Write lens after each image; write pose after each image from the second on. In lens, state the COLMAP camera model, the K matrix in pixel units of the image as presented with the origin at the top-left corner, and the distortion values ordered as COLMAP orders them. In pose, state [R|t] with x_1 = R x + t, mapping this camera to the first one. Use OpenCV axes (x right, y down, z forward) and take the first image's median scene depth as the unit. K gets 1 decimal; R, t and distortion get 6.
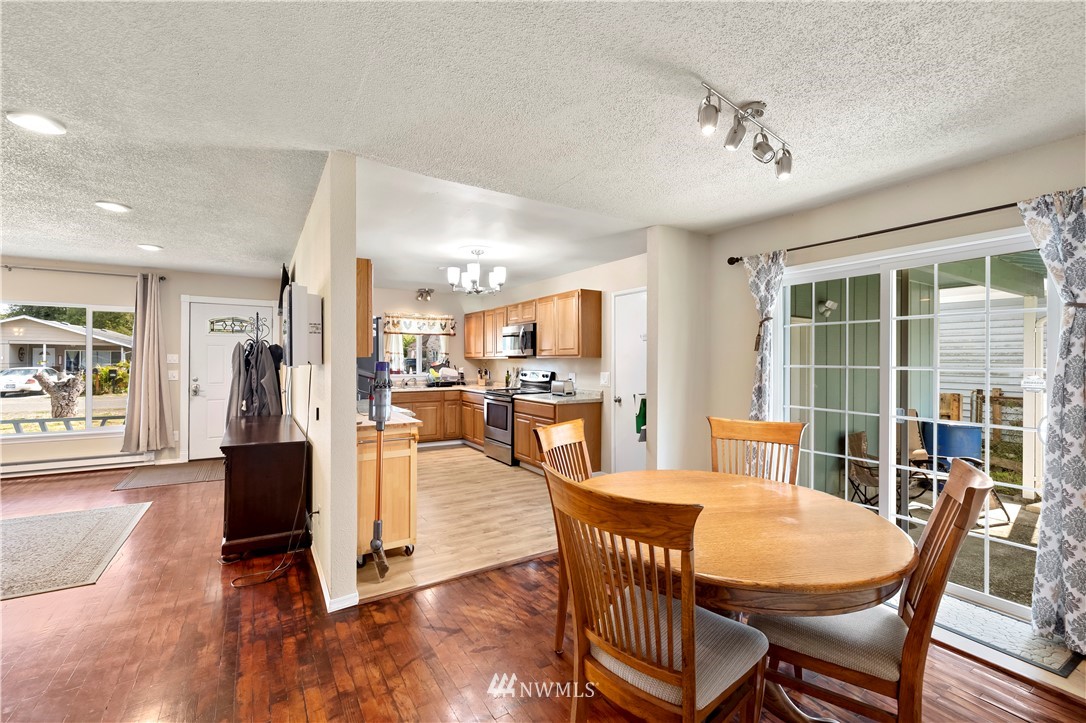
lens RADIAL K [[459.4, 0, 535.0], [0, 459.4, 360.5], [0, 0, 1]] dist [-0.000247, 0.000517]
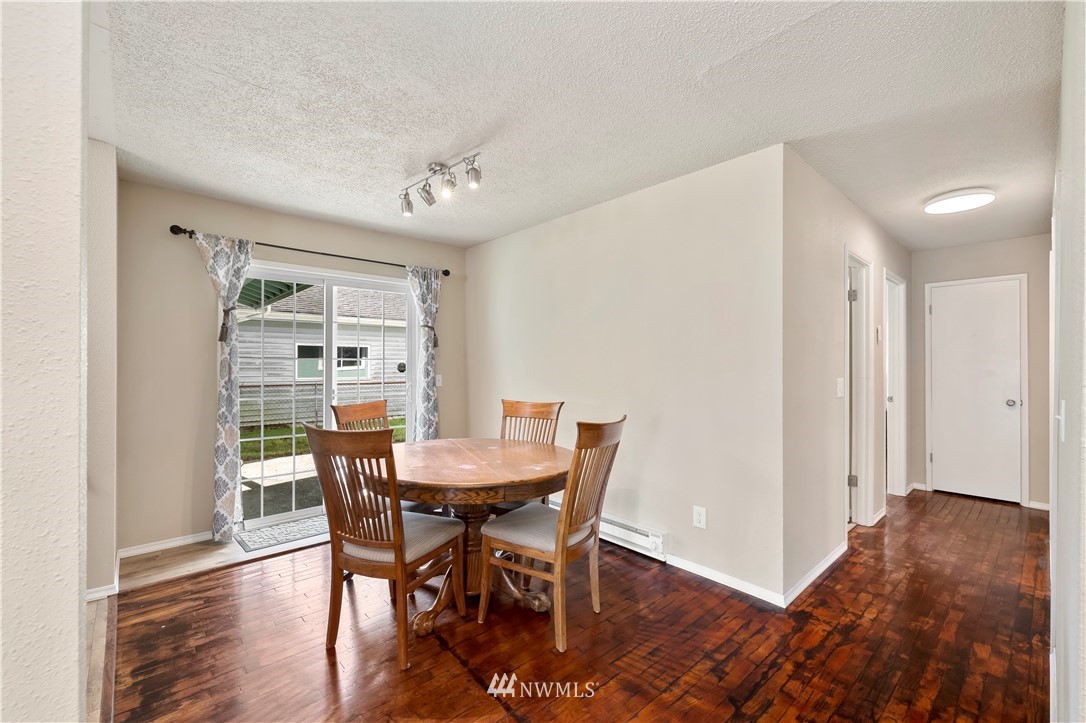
lens RADIAL K [[459.4, 0, 535.0], [0, 459.4, 360.5], [0, 0, 1]] dist [-0.000247, 0.000517]
pose [[-0.174833, 0.000328, 0.984598, -0.327497], [-0.004926, 0.999987, -0.001207, 0.009839], [-0.984586, -0.005061, -0.174829, 0.337232]]
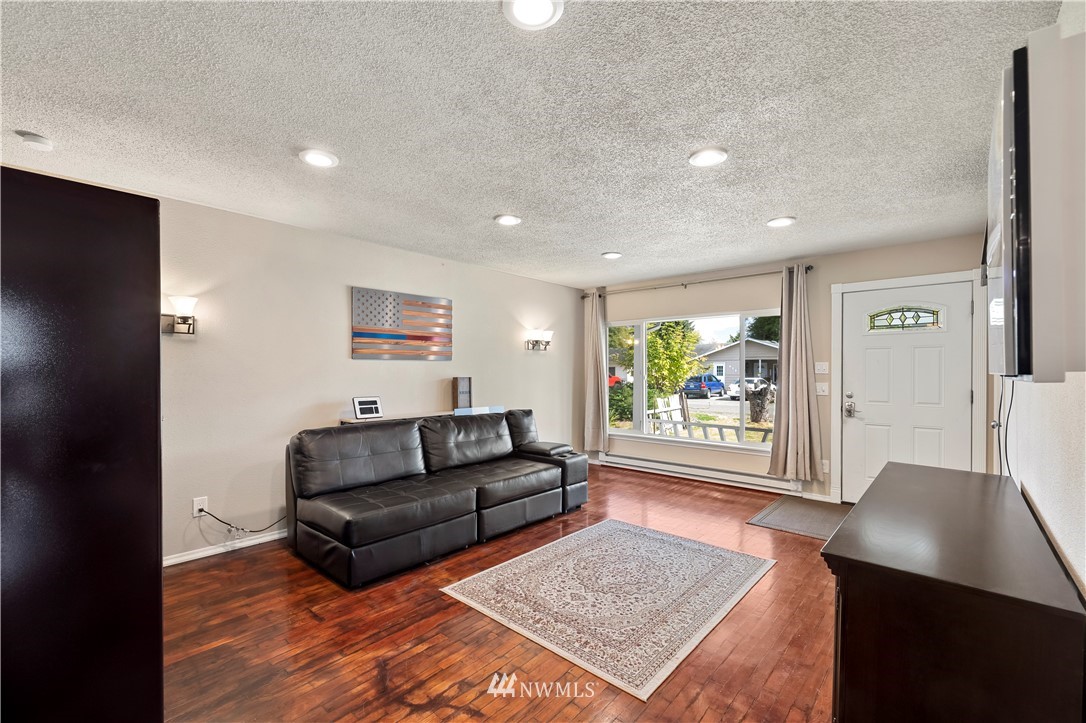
lens RADIAL K [[454.6, 0, 542.1], [0, 454.6, 370.1], [0, 0, 1]] dist [-0.001693, -0.000112]
pose [[0.281252, -0.006347, -0.959613, -0.170302], [-0.000098, 0.999978, -0.006643, 0.005276], [0.959634, 0.001962, 0.281245, 0.310077]]
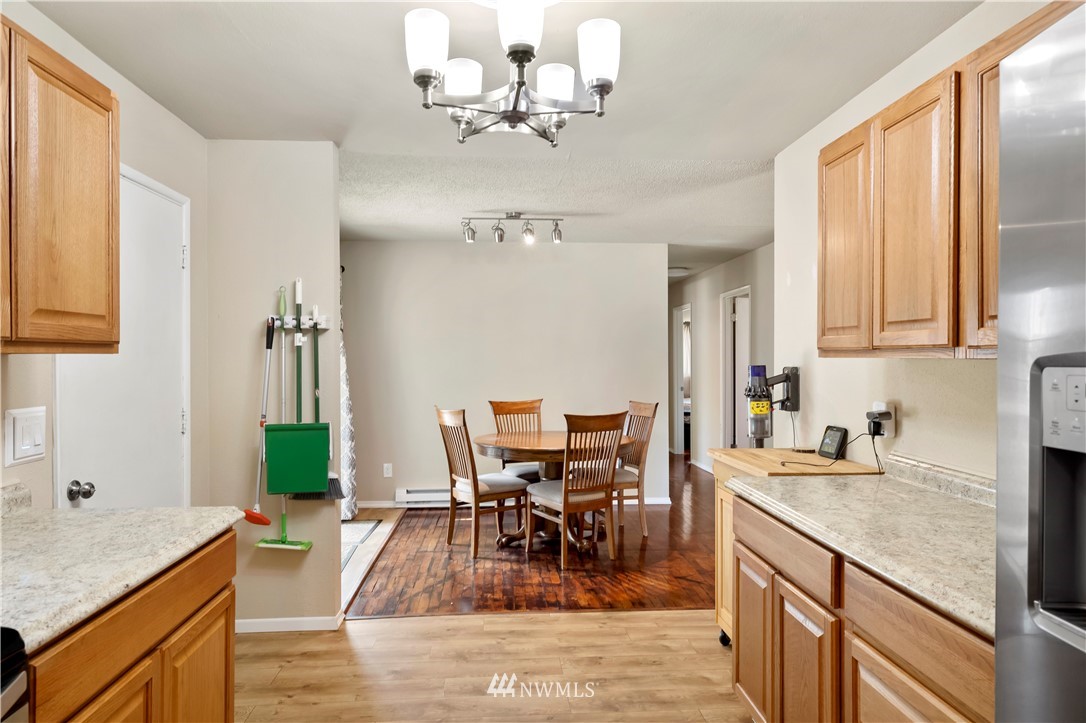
lens RADIAL K [[655.3, 0, 543.0], [0, 655.3, 361.5], [0, 0, 1]] dist [0.000808, -0.000150]
pose [[-0.887373, -0.003826, 0.461037, -0.264521], [-0.002379, 0.999990, 0.003721, -0.003200], [-0.461047, 0.002205, -0.887373, 1.098925]]
